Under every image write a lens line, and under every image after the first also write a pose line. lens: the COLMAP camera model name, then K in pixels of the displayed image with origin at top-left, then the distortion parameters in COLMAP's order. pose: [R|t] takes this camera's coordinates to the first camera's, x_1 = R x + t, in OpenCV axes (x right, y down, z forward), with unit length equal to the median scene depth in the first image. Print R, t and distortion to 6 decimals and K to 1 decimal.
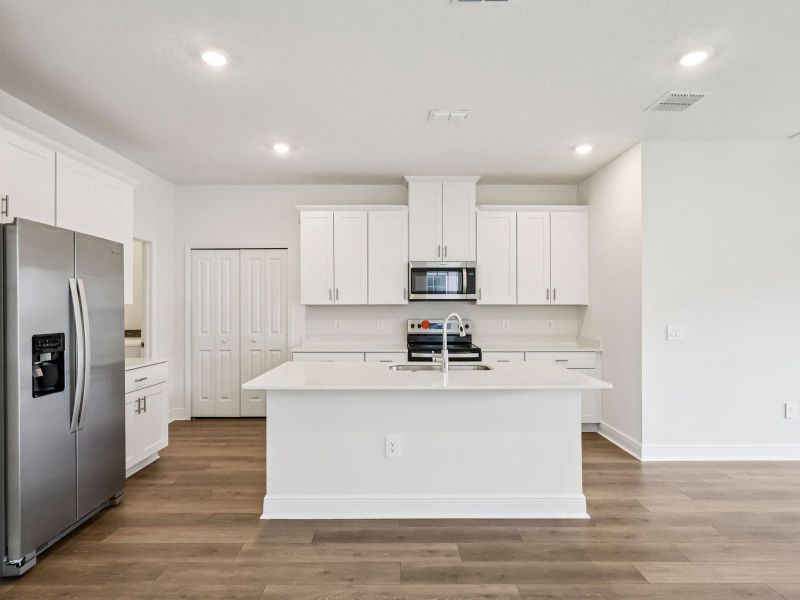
lens RADIAL K [[447.8, 0, 399.1], [0, 447.8, 305.6], [0, 0, 1]] dist [-0.001563, -0.000239]
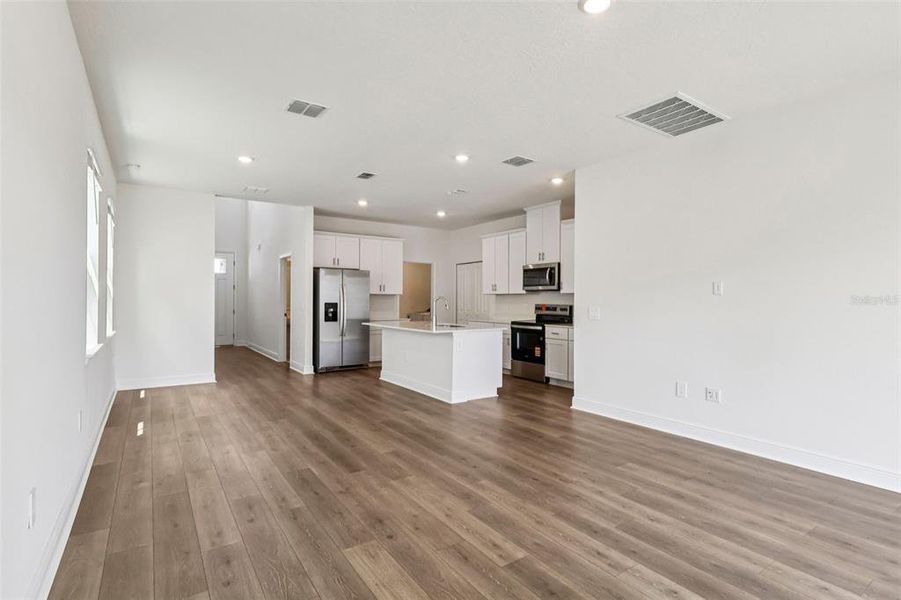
lens RADIAL K [[423.0, 0, 450.5], [0, 423.0, 300.0], [0, 0, 1]] dist [0.000646, 0.000193]
pose [[0.579738, 0.005252, -0.814786, 2.090659], [-0.002655, 0.999986, 0.004557, 0.026032], [0.814798, -0.000479, 0.579744, -0.055335]]
